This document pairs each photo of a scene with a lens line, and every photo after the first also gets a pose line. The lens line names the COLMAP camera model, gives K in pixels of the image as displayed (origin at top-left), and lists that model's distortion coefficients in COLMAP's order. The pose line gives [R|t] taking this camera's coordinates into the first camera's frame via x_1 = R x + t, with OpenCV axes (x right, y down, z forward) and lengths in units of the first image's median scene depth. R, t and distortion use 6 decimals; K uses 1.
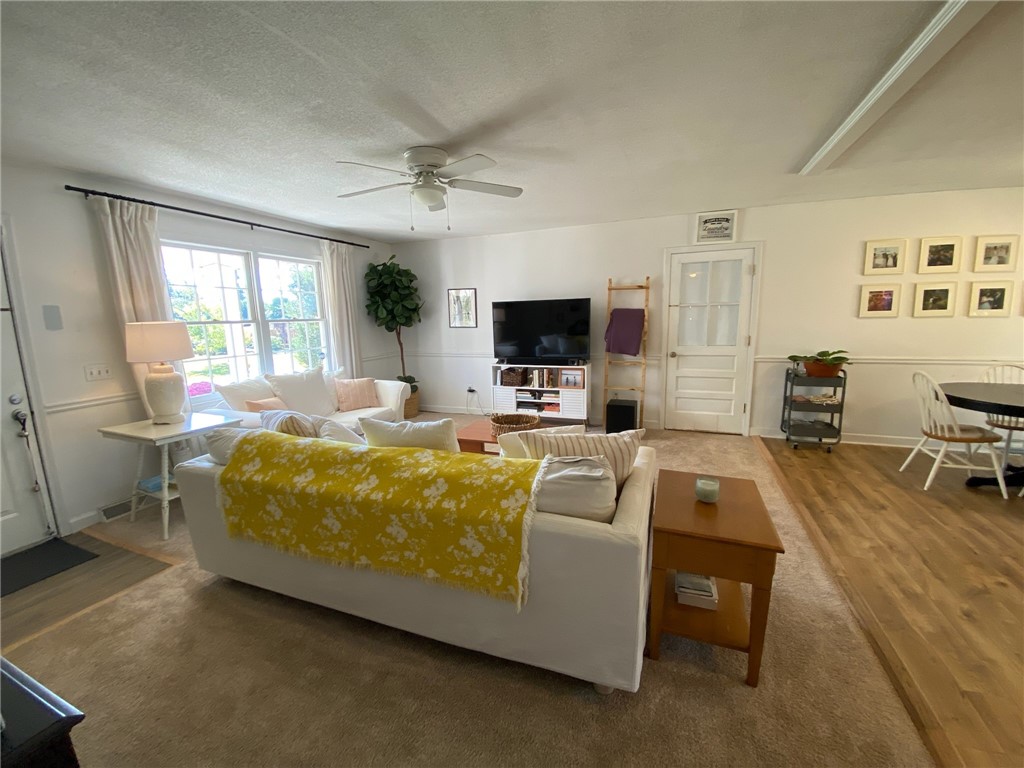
lens RADIAL K [[414.2, 0, 511.7], [0, 414.2, 382.0], [0, 0, 1]] dist [0.020837, -0.021183]
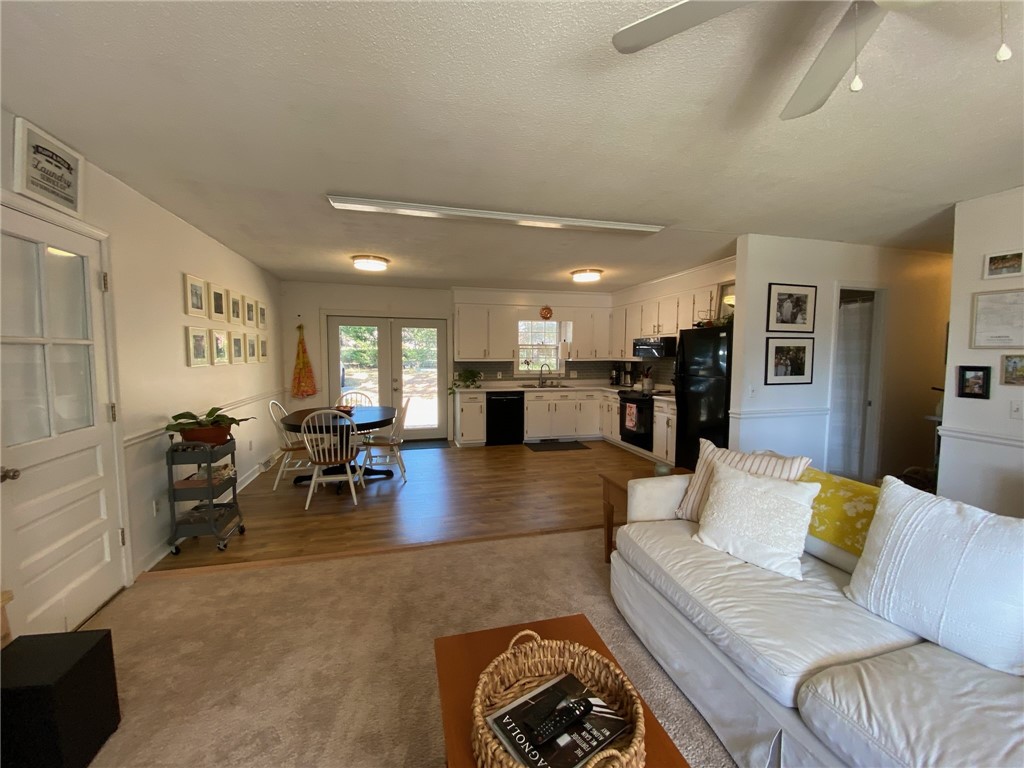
lens RADIAL K [[414.2, 0, 511.7], [0, 414.2, 382.0], [0, 0, 1]] dist [0.020837, -0.021183]
pose [[-0.594027, -0.034934, 0.803686, -0.161325], [0.142576, 0.978668, 0.147922, -0.143621], [-0.791710, 0.202456, -0.576374, 0.900626]]
